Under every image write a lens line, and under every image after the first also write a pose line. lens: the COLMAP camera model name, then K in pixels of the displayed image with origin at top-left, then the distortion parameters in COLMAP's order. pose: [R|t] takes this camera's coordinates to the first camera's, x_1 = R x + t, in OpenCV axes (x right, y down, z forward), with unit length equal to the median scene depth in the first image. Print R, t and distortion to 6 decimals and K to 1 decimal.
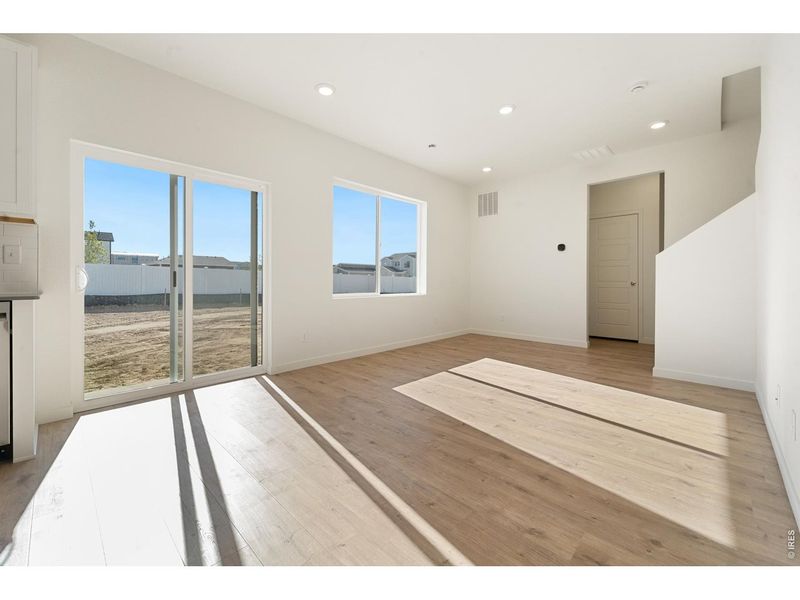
lens RADIAL K [[332.2, 0, 398.8], [0, 332.2, 279.1], [0, 0, 1]] dist [0.000592, 0.000056]
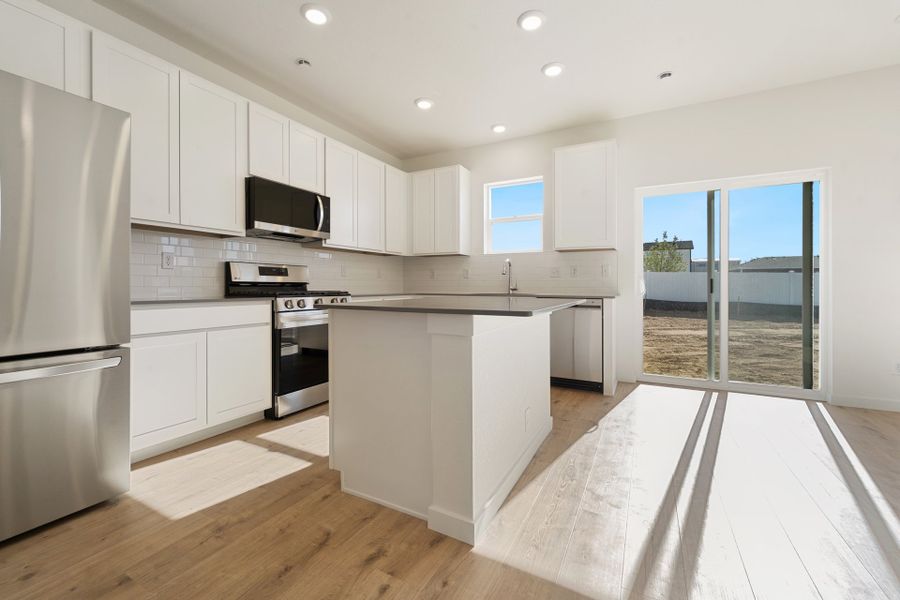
lens RADIAL K [[392.3, 0, 448.7], [0, 392.3, 285.4], [0, 0, 1]] dist [0.001501, 0.000131]
pose [[0.279222, -0.003096, -0.960221, 0.319807], [0.000244, 0.999995, -0.003154, 0.001507], [0.960226, 0.000646, 0.279222, -0.186144]]
